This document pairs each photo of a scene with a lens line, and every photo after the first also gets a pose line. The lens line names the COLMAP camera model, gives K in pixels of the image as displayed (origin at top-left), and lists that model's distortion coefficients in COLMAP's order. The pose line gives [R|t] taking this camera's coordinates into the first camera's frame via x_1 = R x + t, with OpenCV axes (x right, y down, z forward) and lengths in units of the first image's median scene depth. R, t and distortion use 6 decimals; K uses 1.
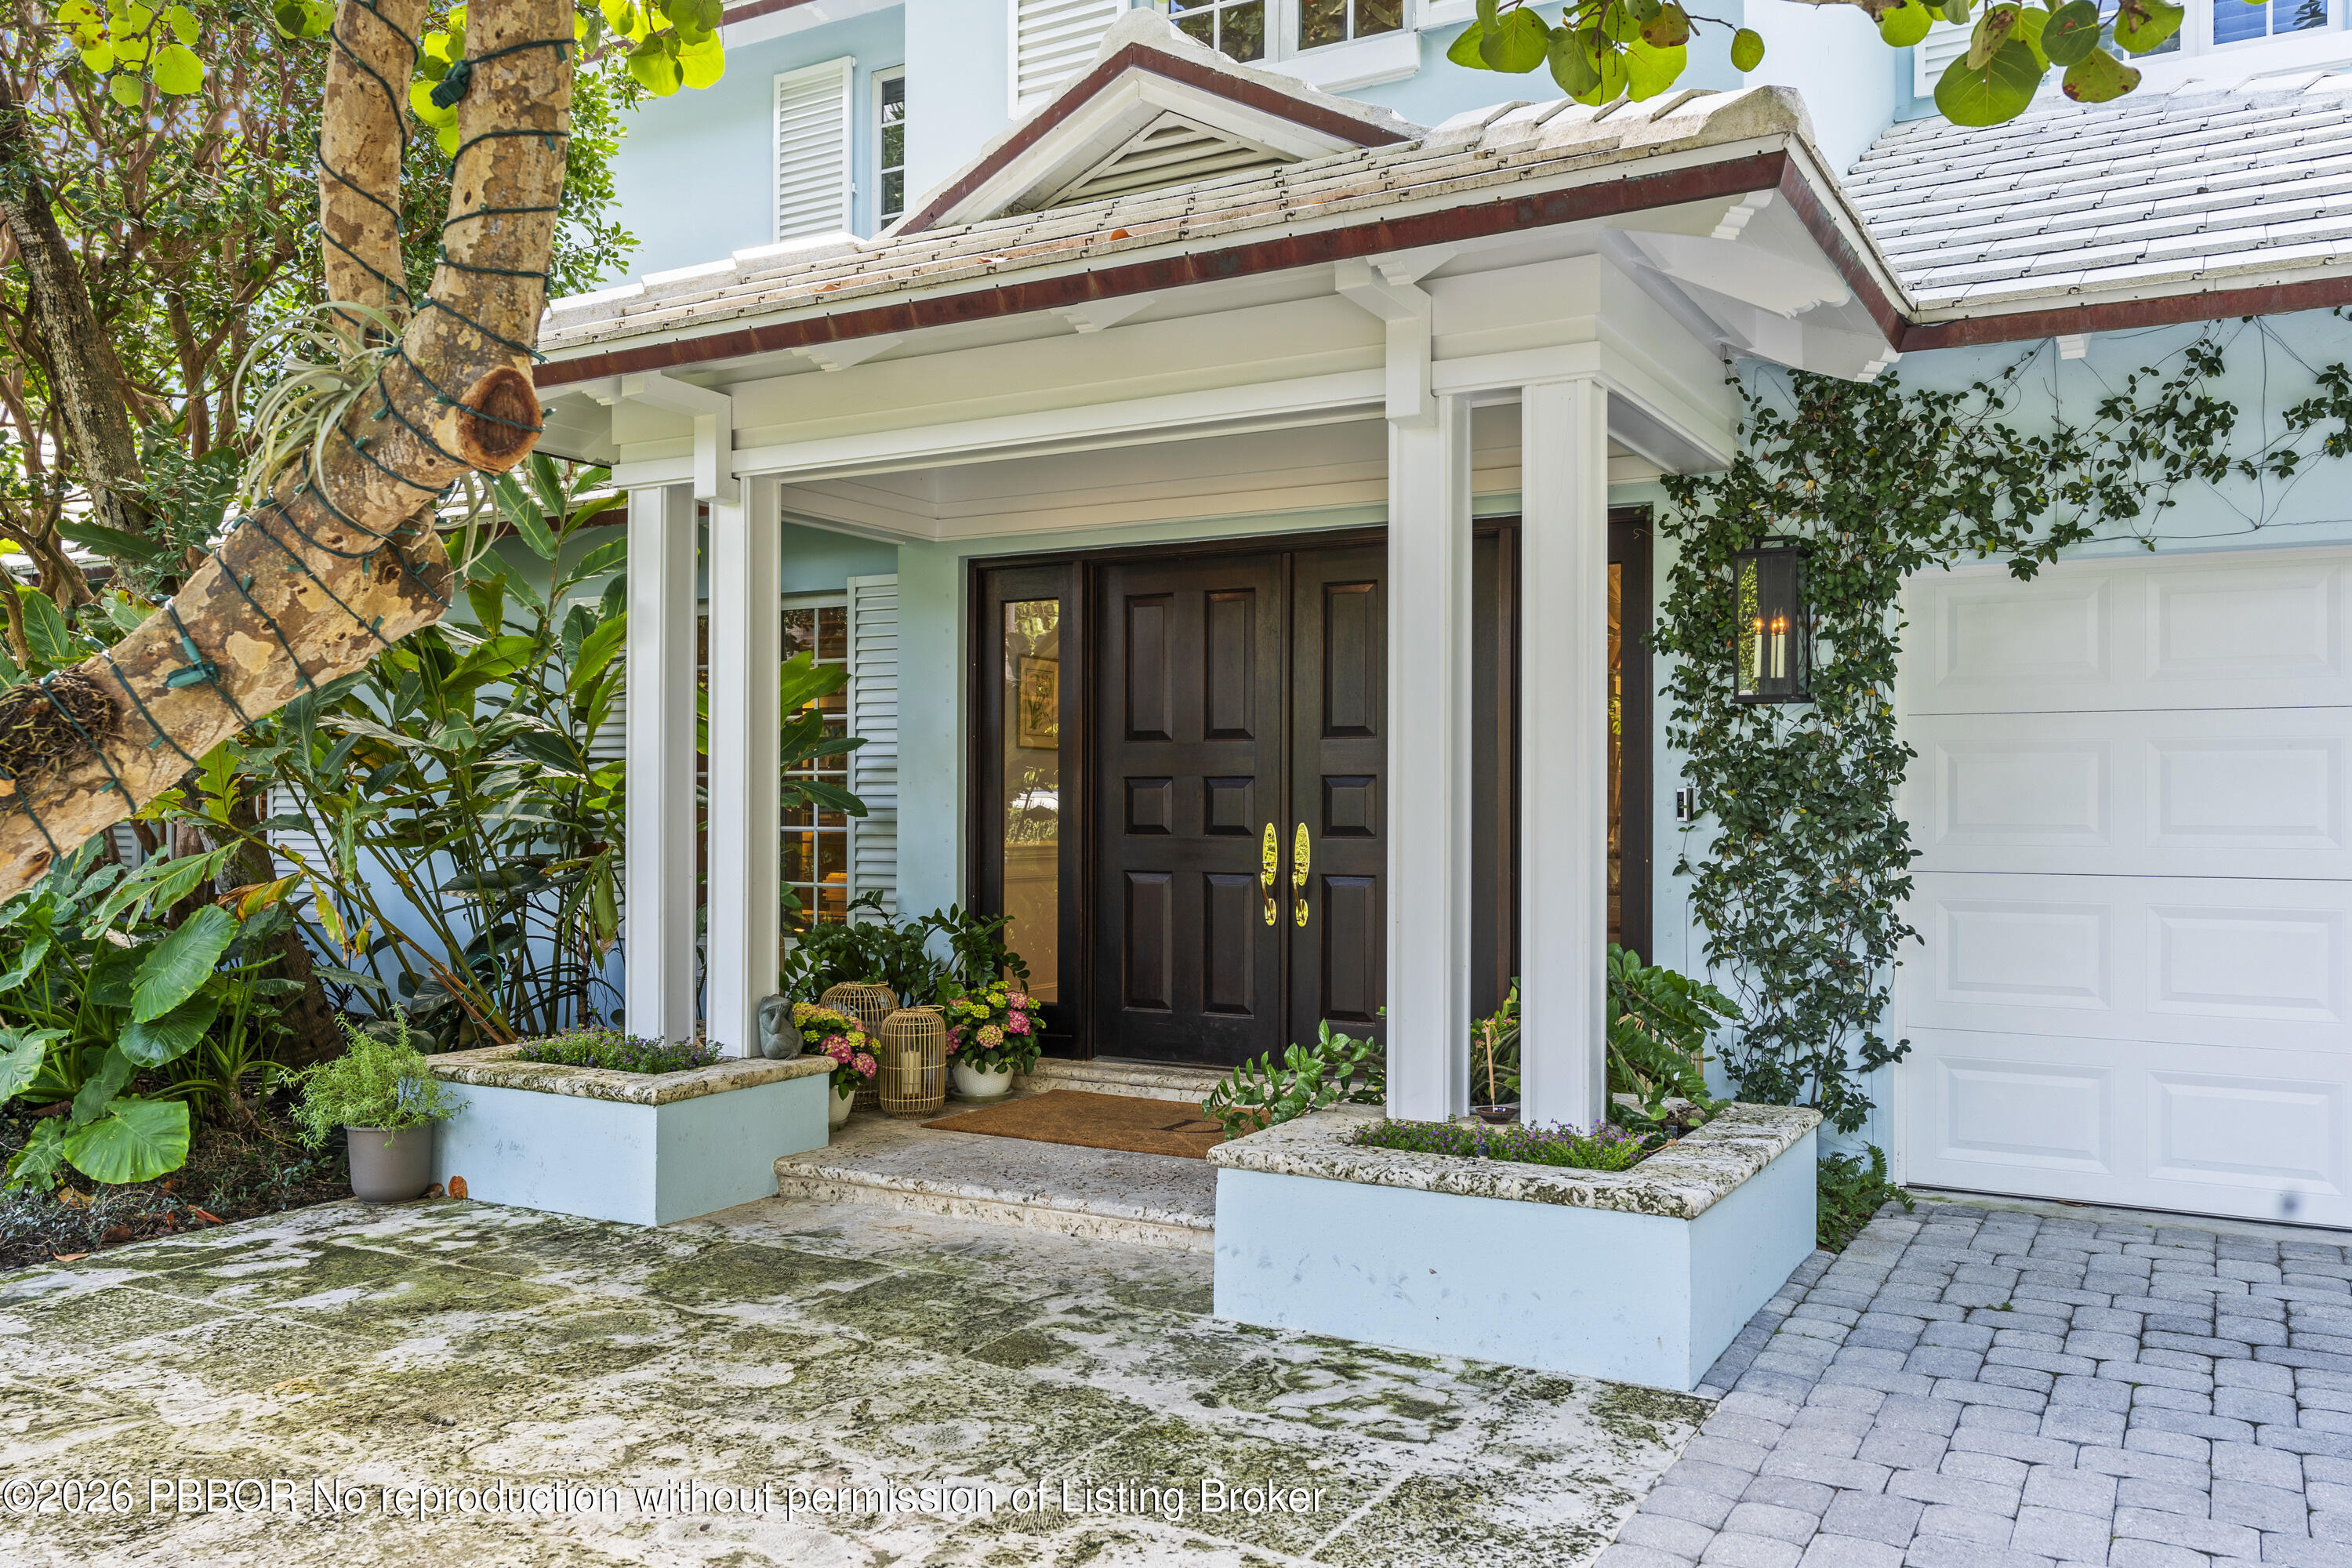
lens RADIAL K [[1836.2, 0, 1175.0], [0, 1836.2, 783.2], [0, 0, 1]] dist [0.010329, -0.009891]
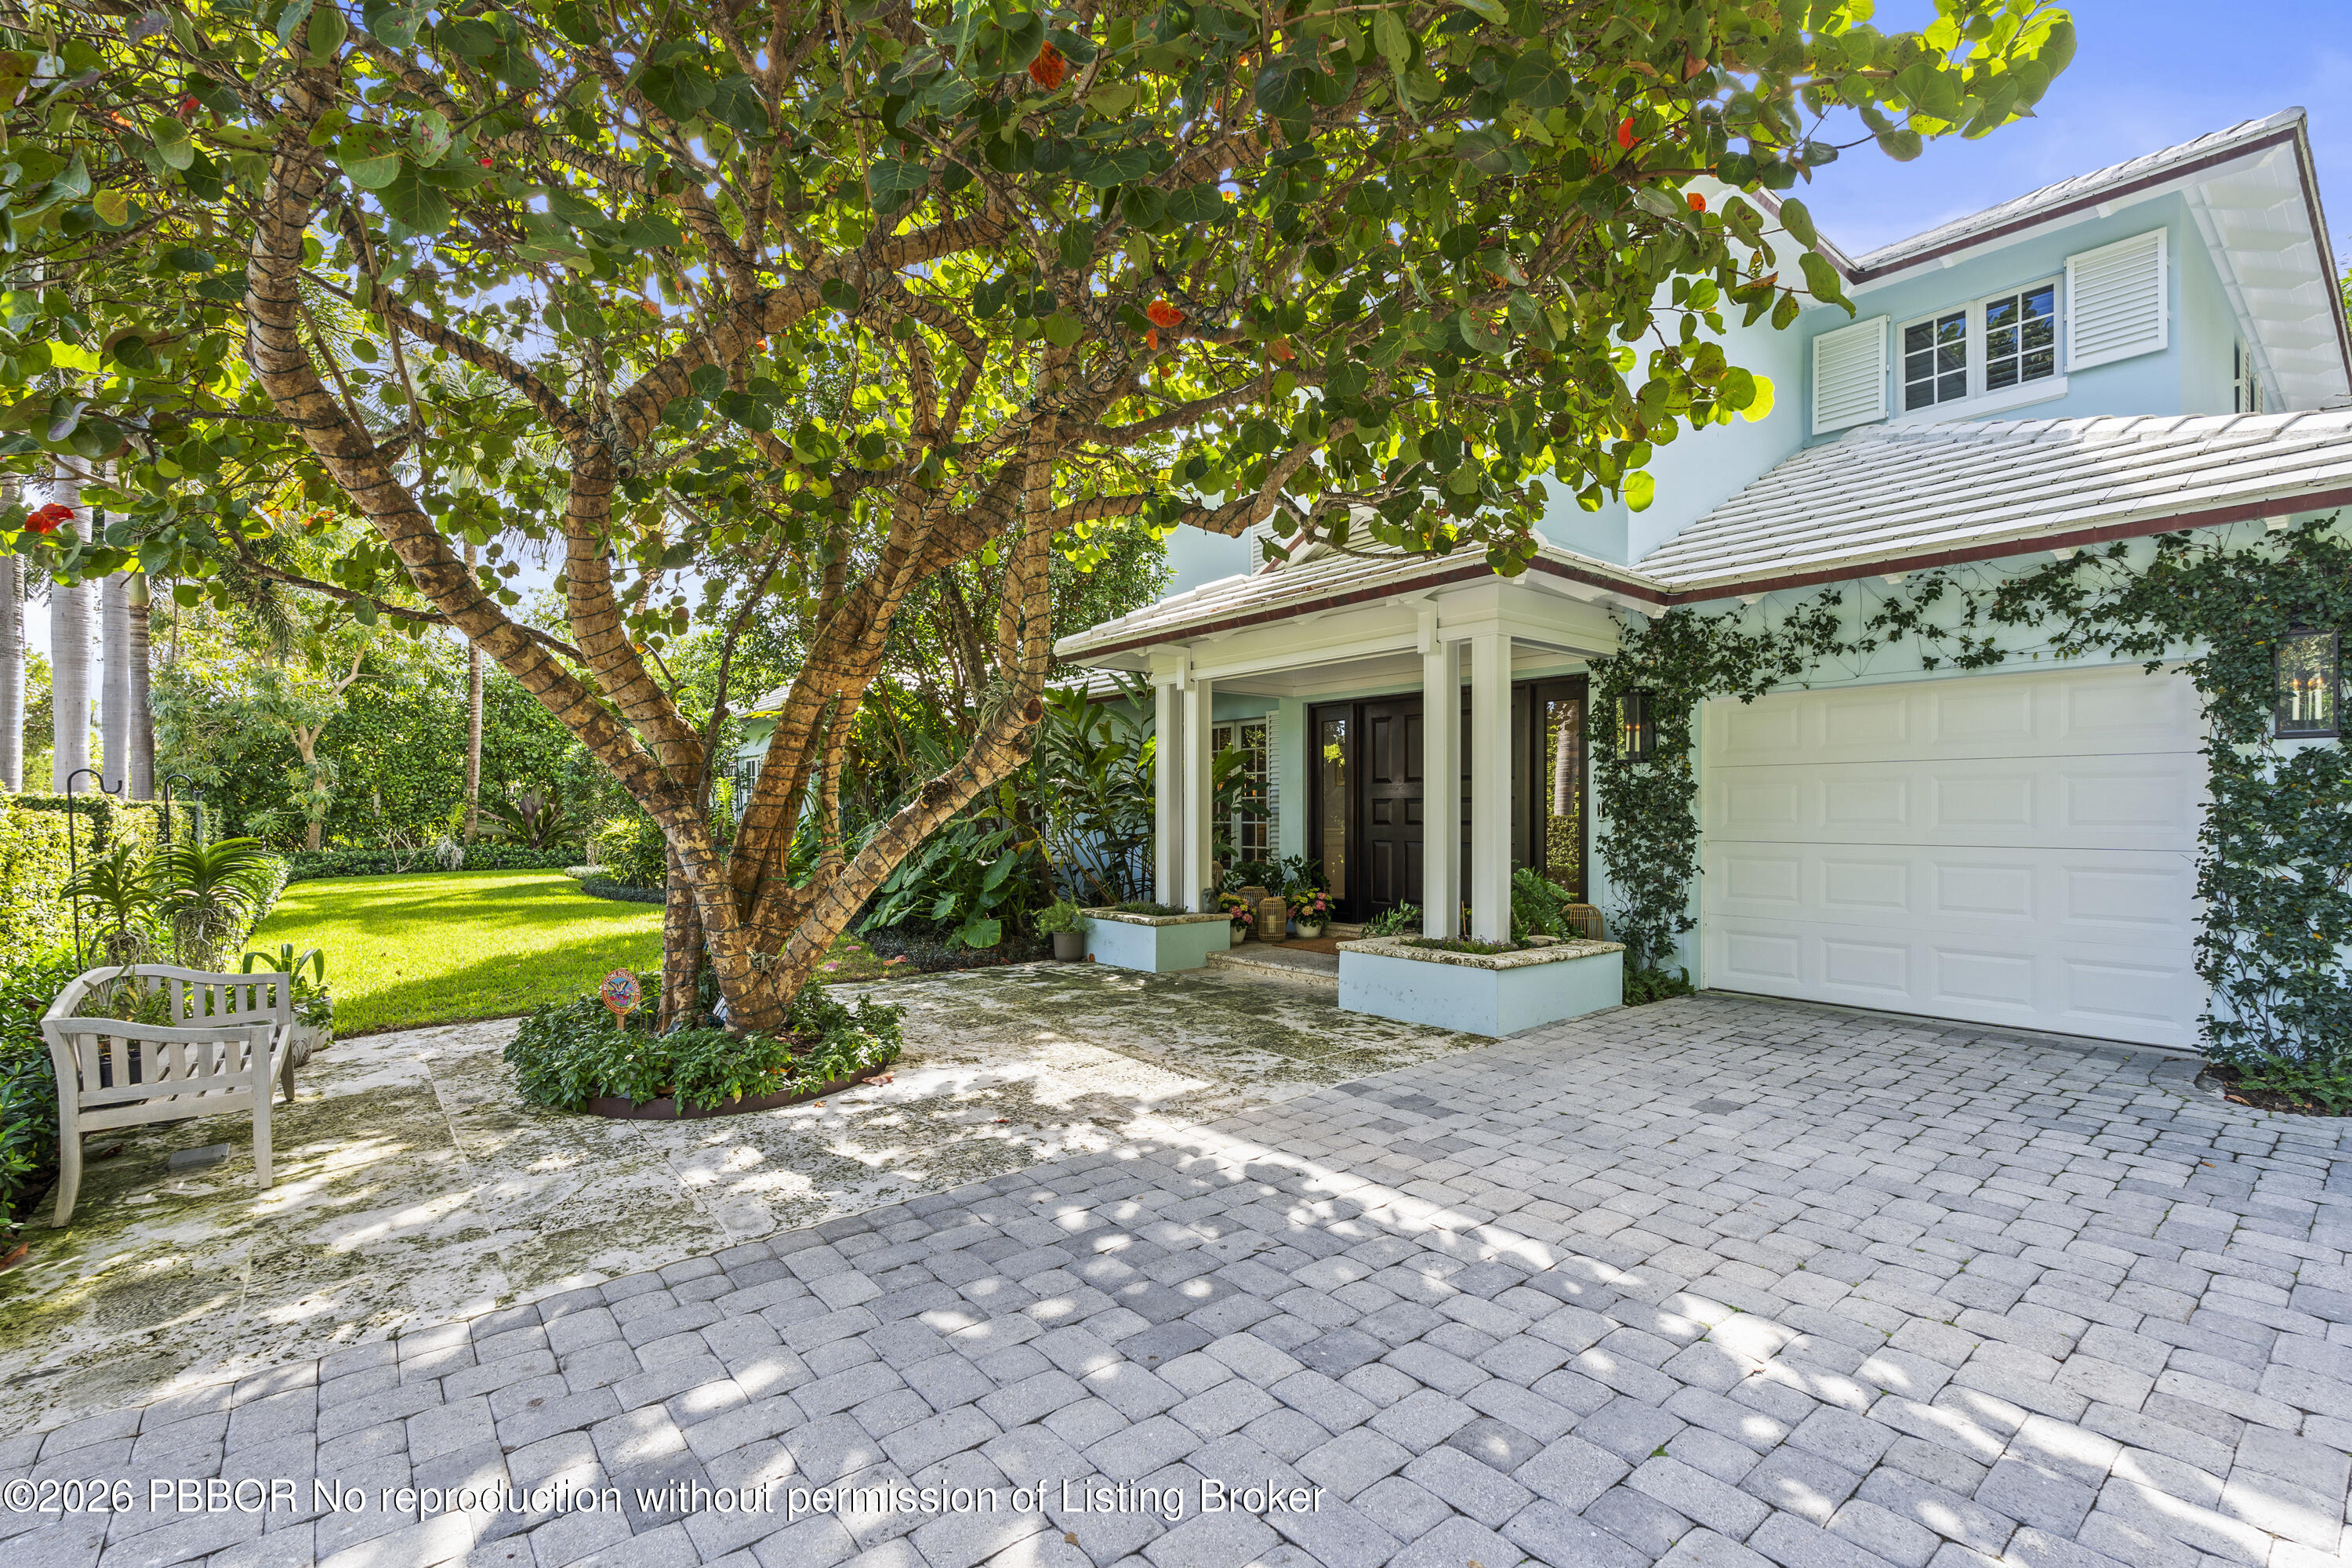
lens RADIAL K [[1049.8, 0, 1177.8], [0, 1049.8, 798.8], [0, 0, 1]] dist [-0.001362, -0.000087]
pose [[0.934409, -0.007767, -0.356116, 0.267174], [0.007004, 0.999970, -0.003433, -0.000523], [0.356132, 0.000713, 0.934435, -0.365896]]
